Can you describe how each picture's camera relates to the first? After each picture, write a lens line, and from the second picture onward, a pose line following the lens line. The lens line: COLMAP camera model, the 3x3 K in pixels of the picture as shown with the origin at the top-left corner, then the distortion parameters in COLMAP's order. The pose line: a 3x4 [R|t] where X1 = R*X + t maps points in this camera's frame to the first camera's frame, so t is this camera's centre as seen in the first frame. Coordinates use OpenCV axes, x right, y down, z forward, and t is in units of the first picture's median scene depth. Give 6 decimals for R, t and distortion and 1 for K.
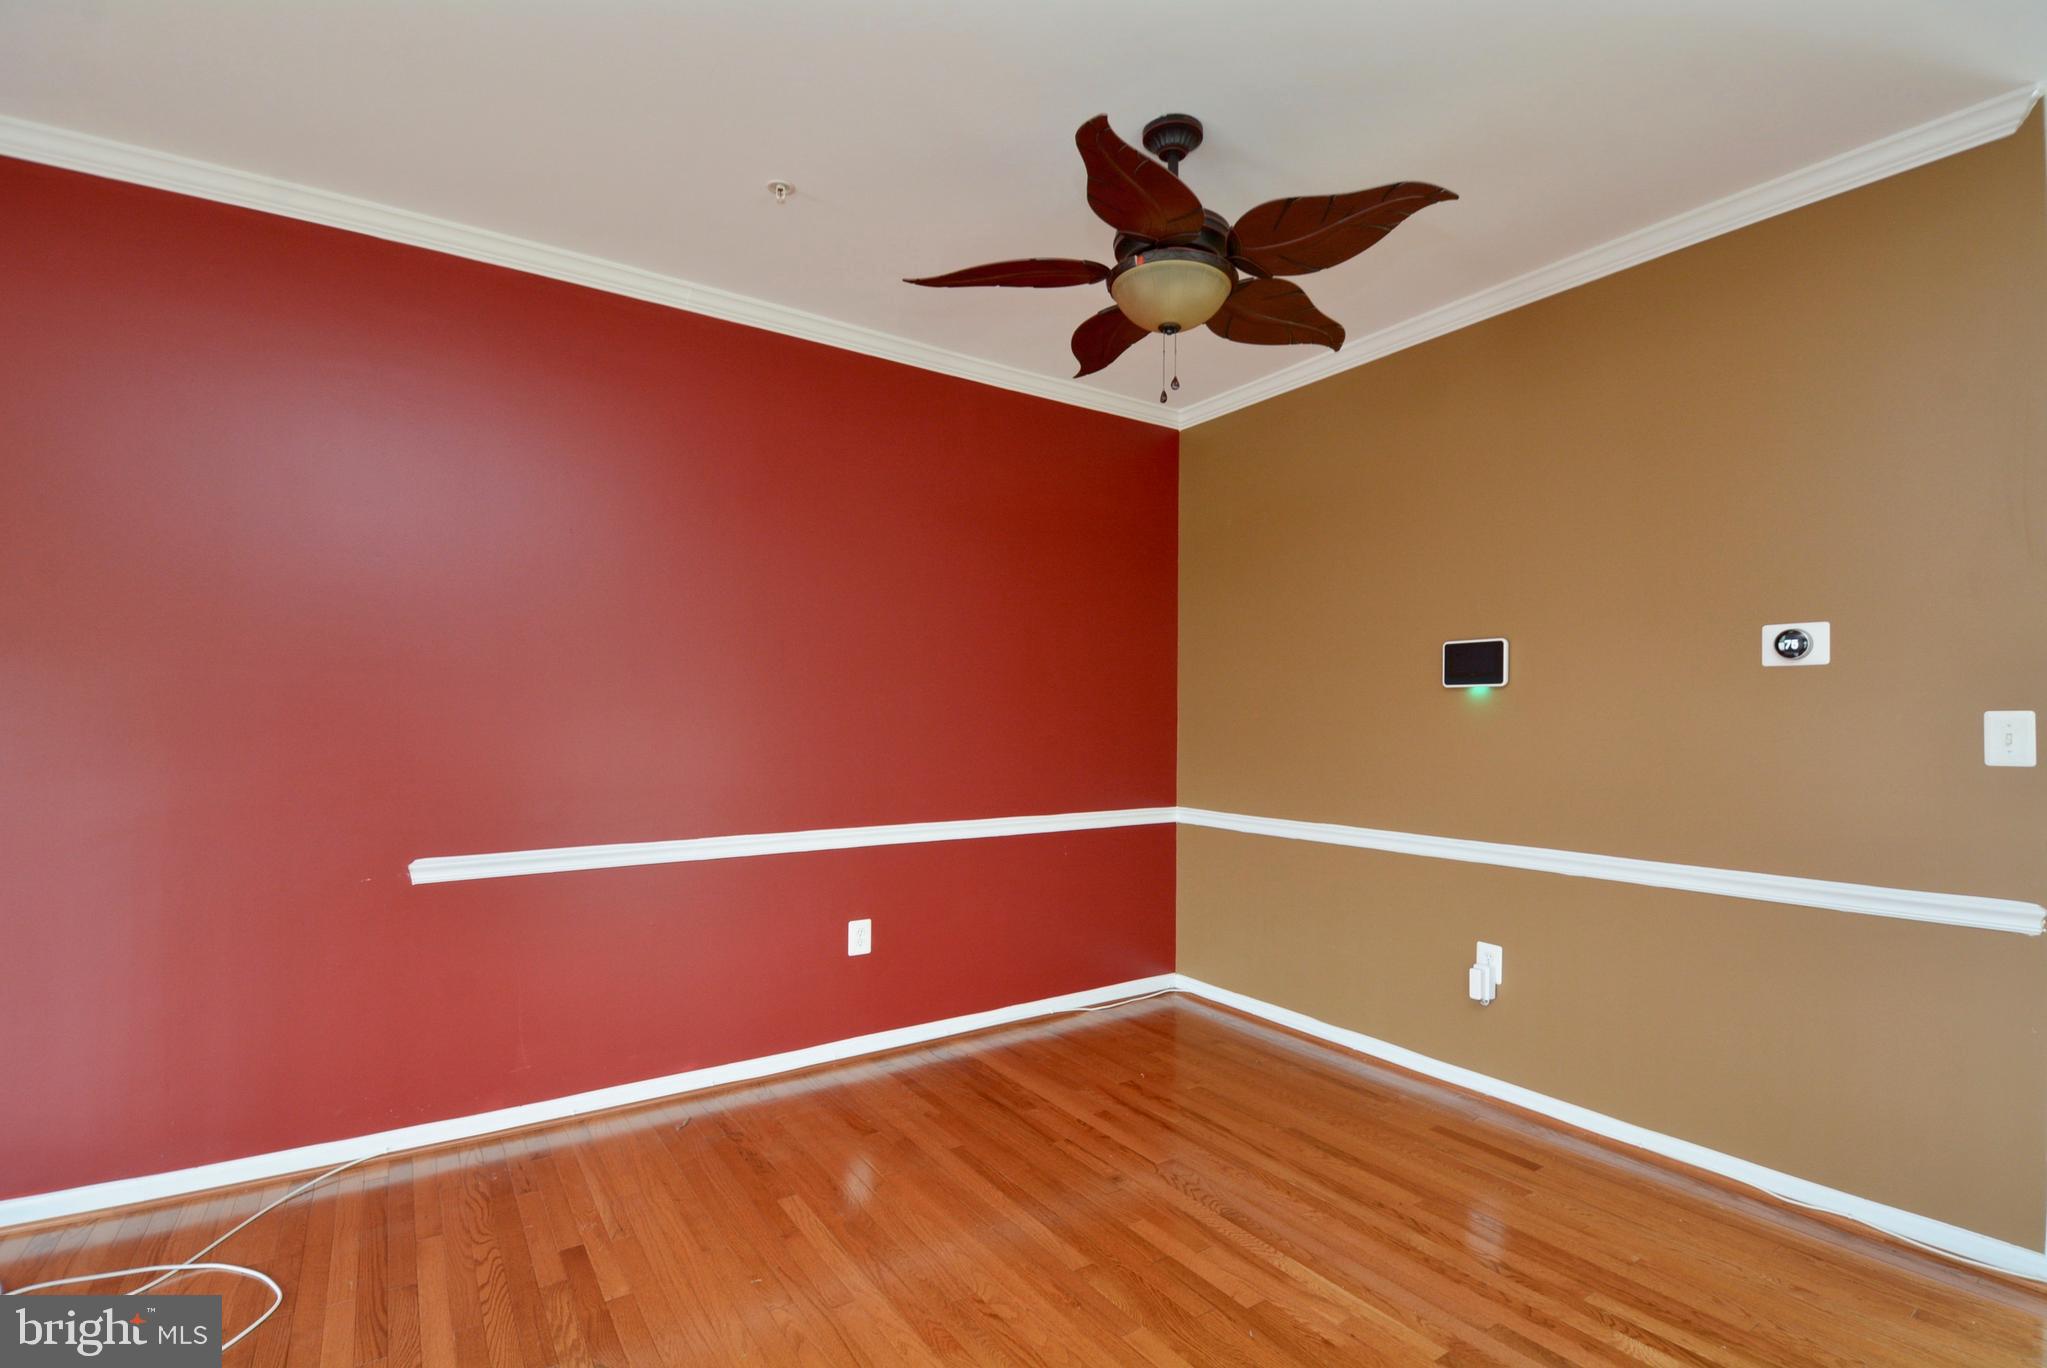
lens RADIAL K [[951.6, 0, 1033.8], [0, 951.6, 703.7], [0, 0, 1]] dist [-0.010379, -0.002425]
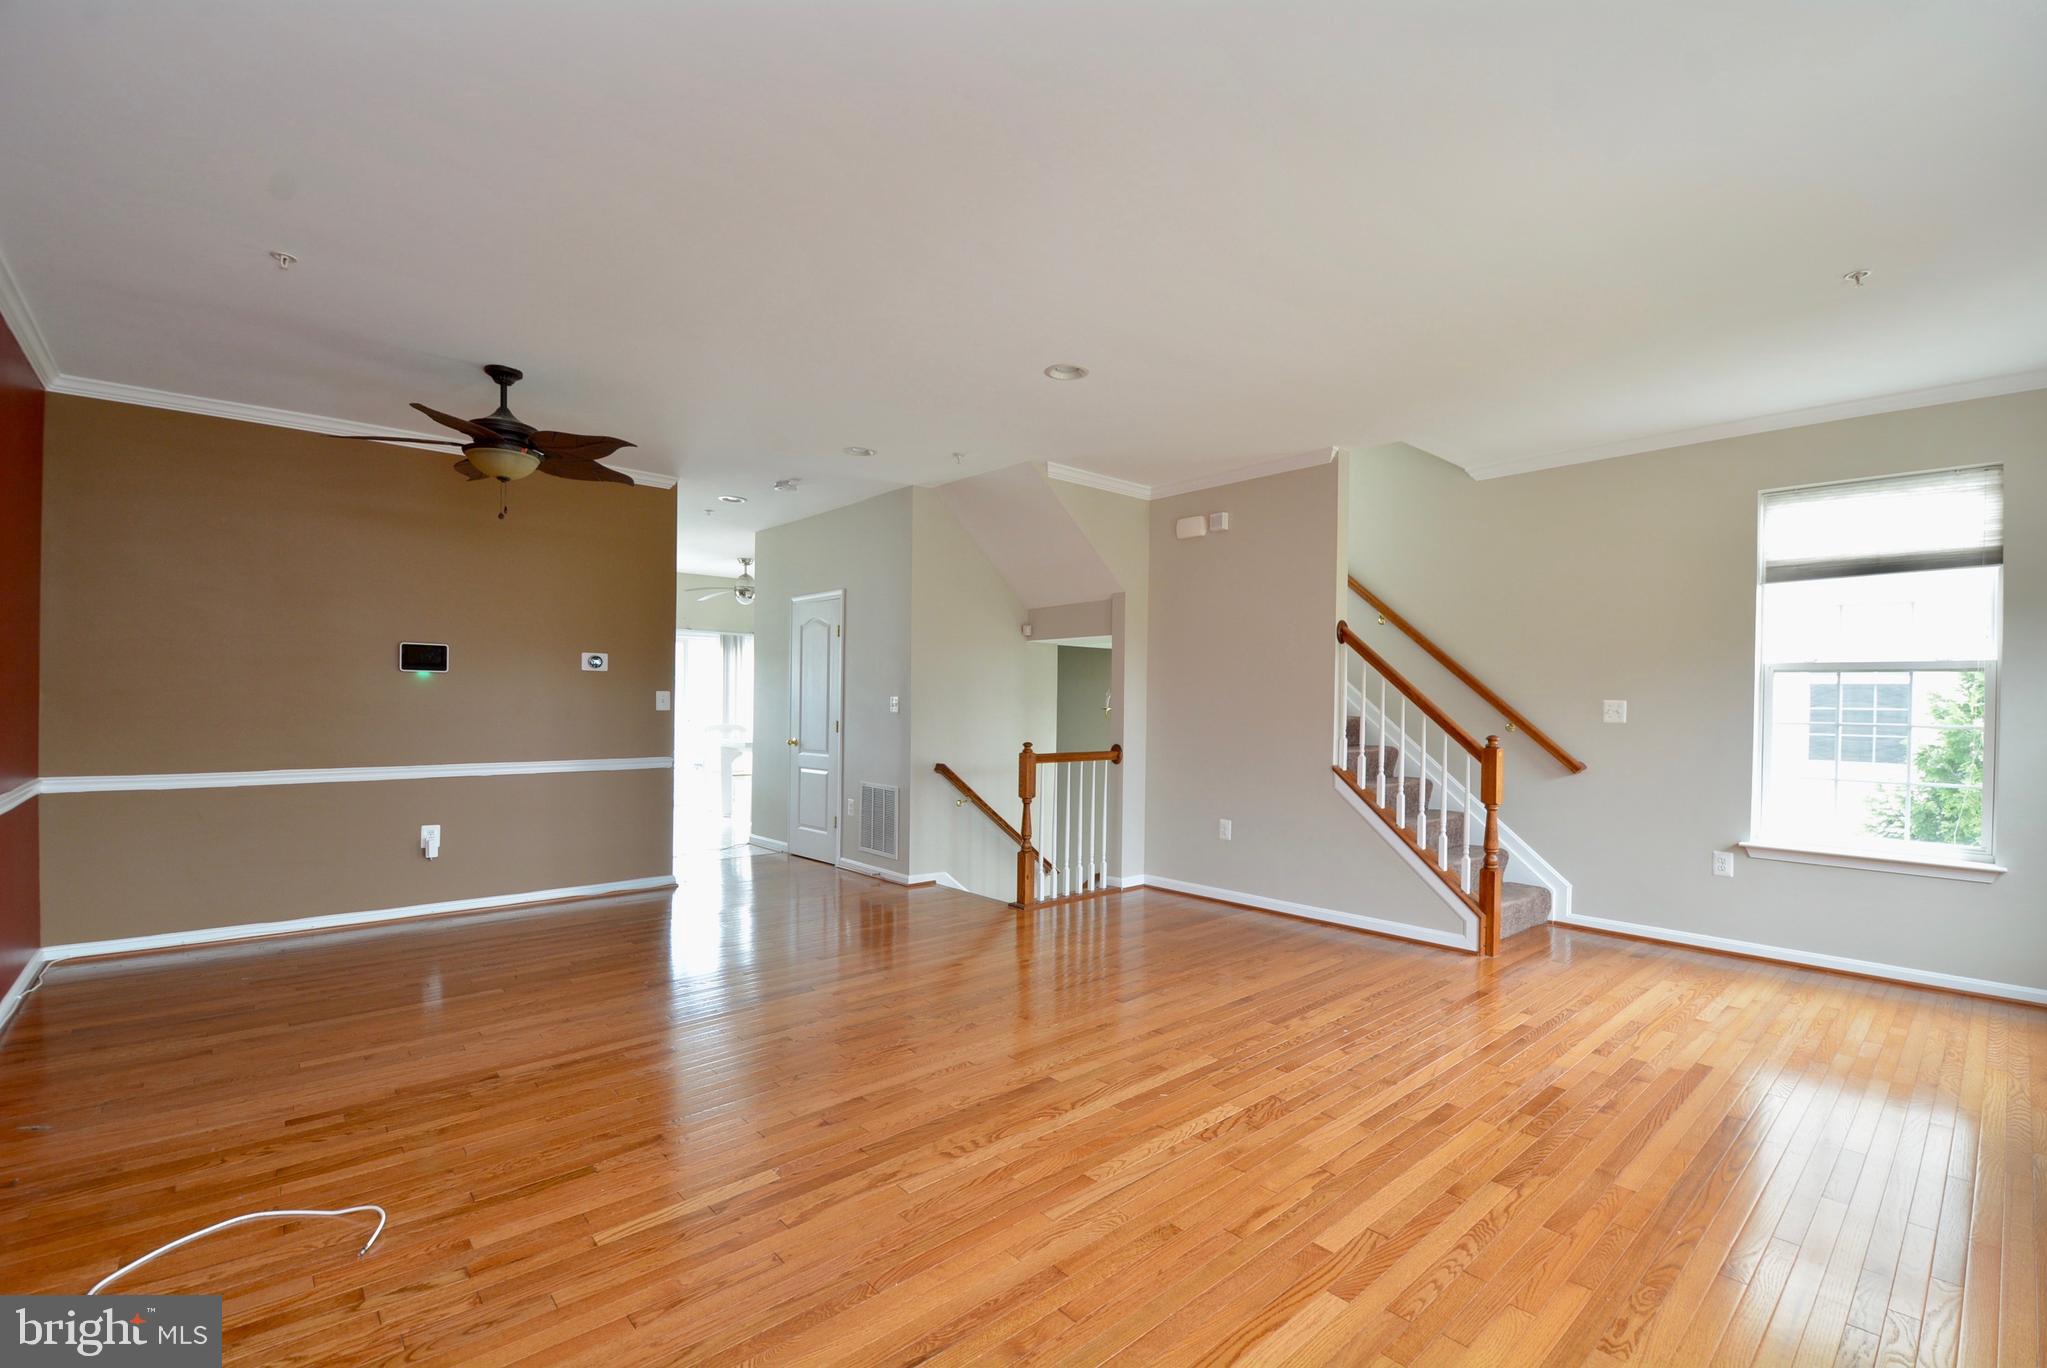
lens RADIAL K [[894.6, 0, 1038.4], [0, 894.6, 701.4], [0, 0, 1]] dist [-0.010362, -0.003058]
pose [[-0.133232, -0.008213, 0.991051, -1.358371], [-0.027297, 0.999617, 0.004615, -0.003368], [-0.990709, -0.026438, -0.133405, 0.161247]]
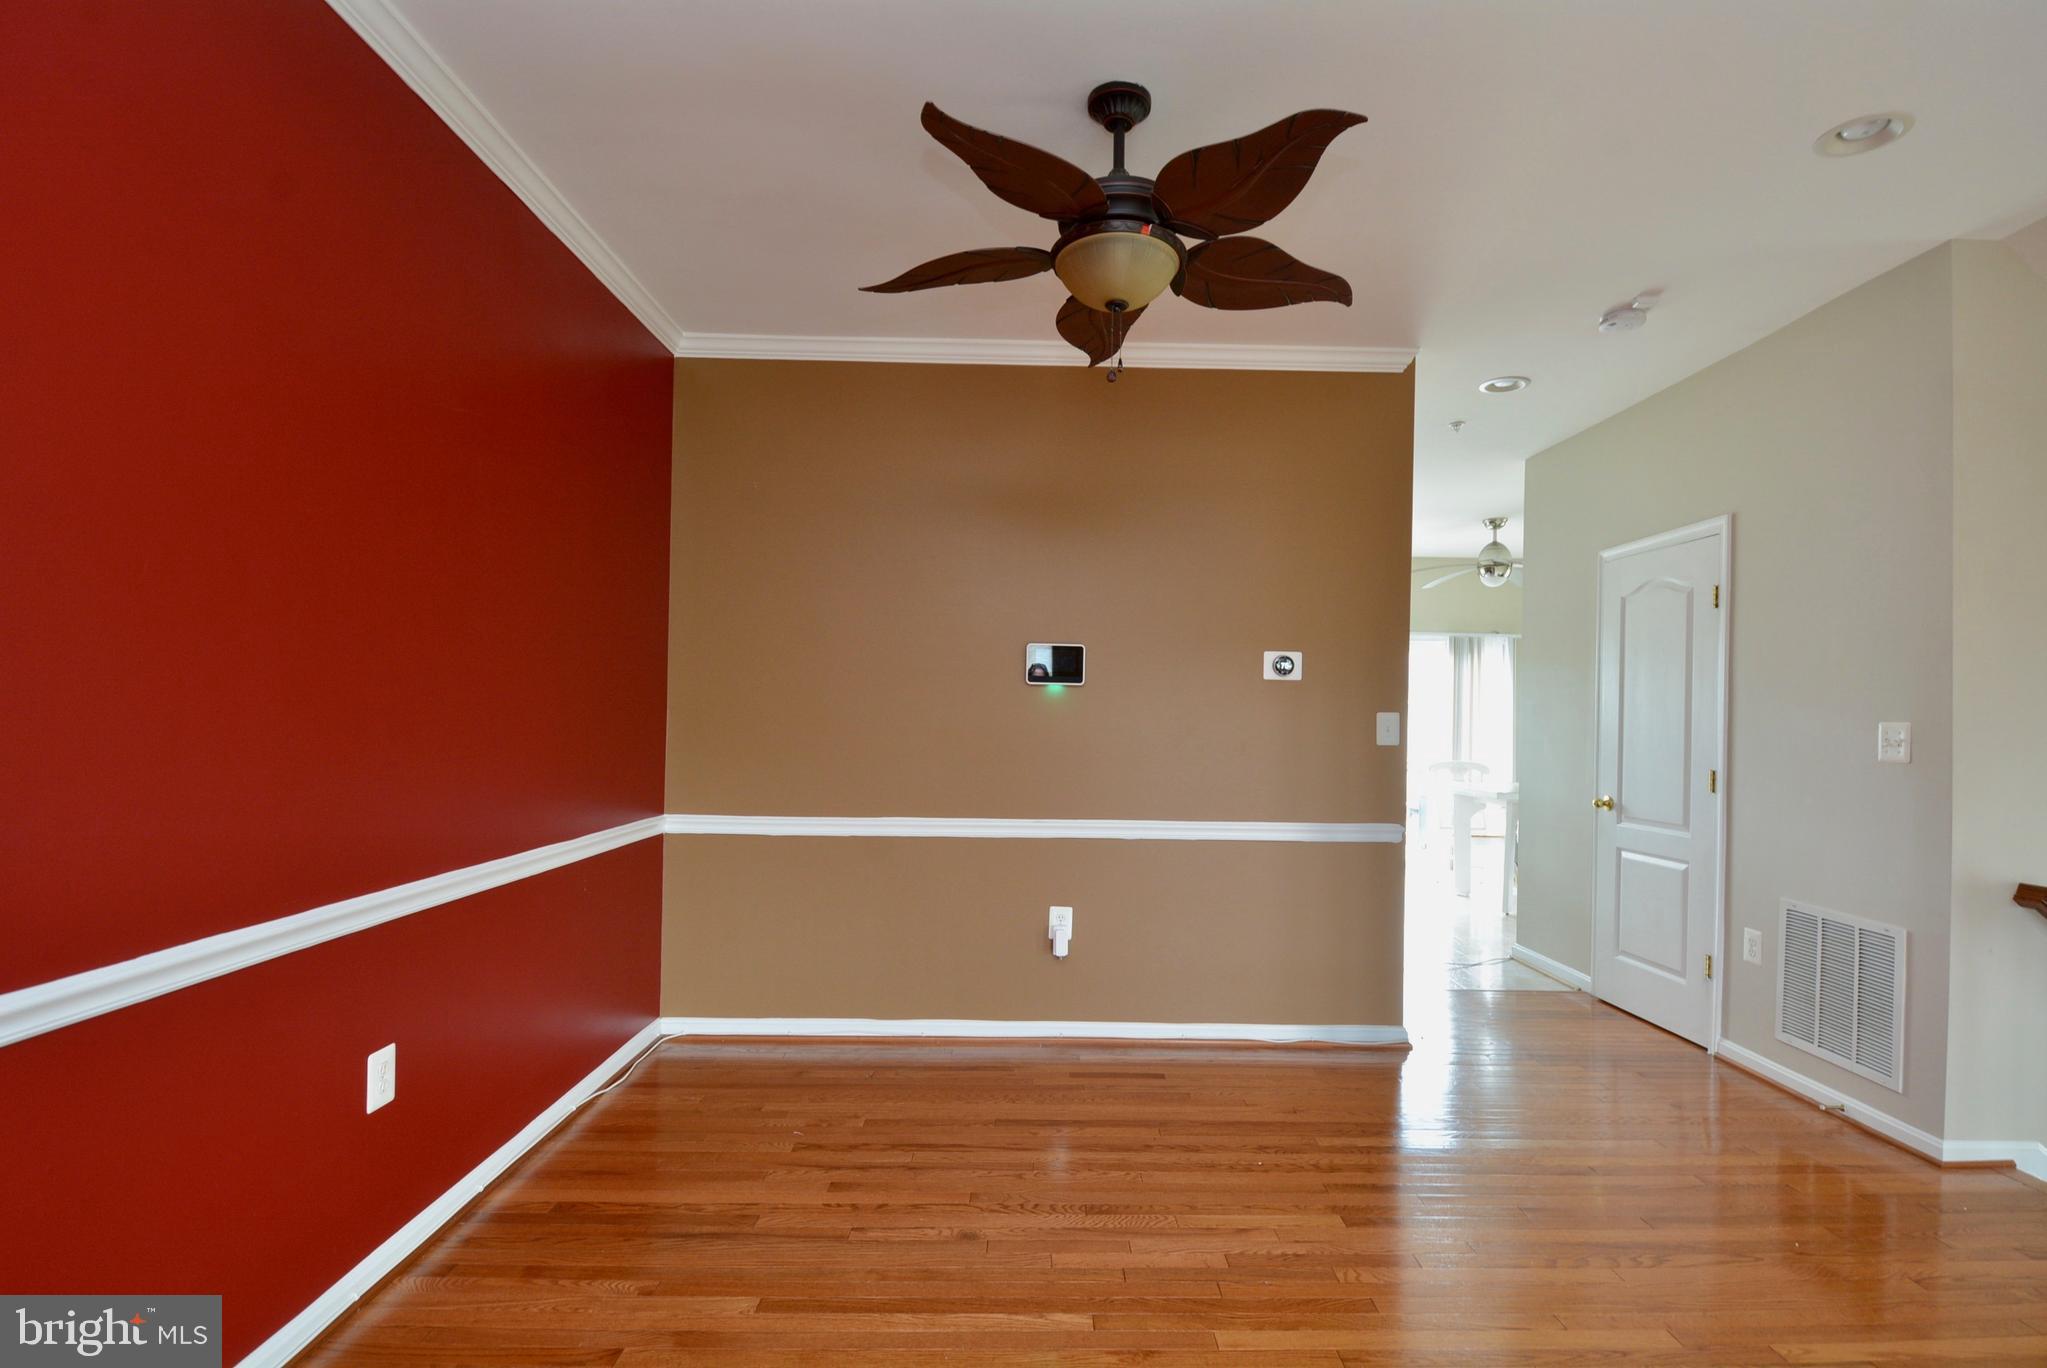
lens RADIAL K [[951.6, 0, 1060.3], [0, 951.6, 705.9], [0, 0, 1]] dist [-0.010379, -0.002425]
pose [[0.540233, 0.012683, 0.841420, -0.549648], [-0.027666, 0.999614, 0.002695, 0.004931], [-0.841060, -0.024735, 0.540375, 0.417785]]
